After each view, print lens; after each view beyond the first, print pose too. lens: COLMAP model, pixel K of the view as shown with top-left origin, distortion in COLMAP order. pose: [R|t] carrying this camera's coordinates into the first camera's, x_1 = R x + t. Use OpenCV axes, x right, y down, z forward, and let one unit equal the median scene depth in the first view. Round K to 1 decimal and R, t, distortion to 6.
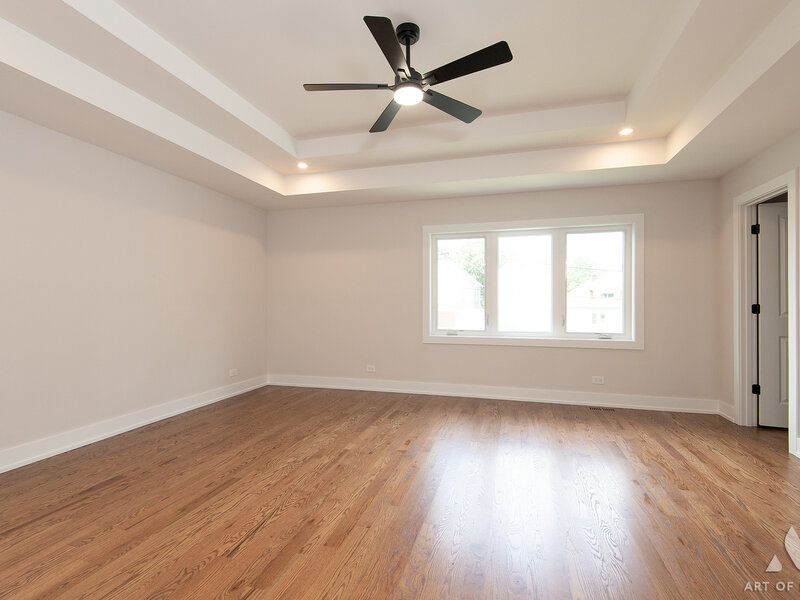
lens RADIAL K [[403.5, 0, 400.0], [0, 403.5, 300.0], [0, 0, 1]] dist [0.000539, -0.001702]
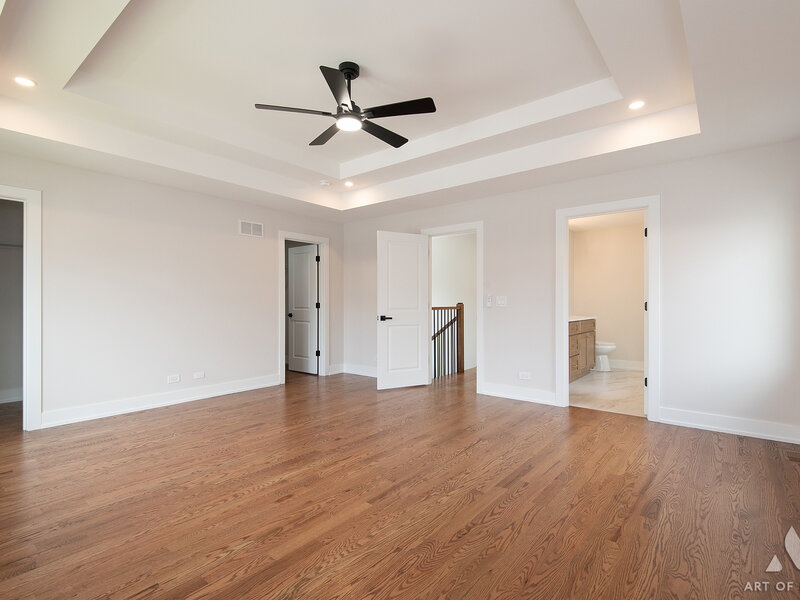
lens RADIAL K [[403.5, 0, 400.0], [0, 403.5, 300.0], [0, 0, 1]] dist [0.000539, -0.001702]
pose [[-0.919685, 0.003952, 0.392637, -0.548537], [-0.002805, 0.999858, -0.016634, 0.019283], [-0.392647, -0.016400, -0.919543, 1.932521]]
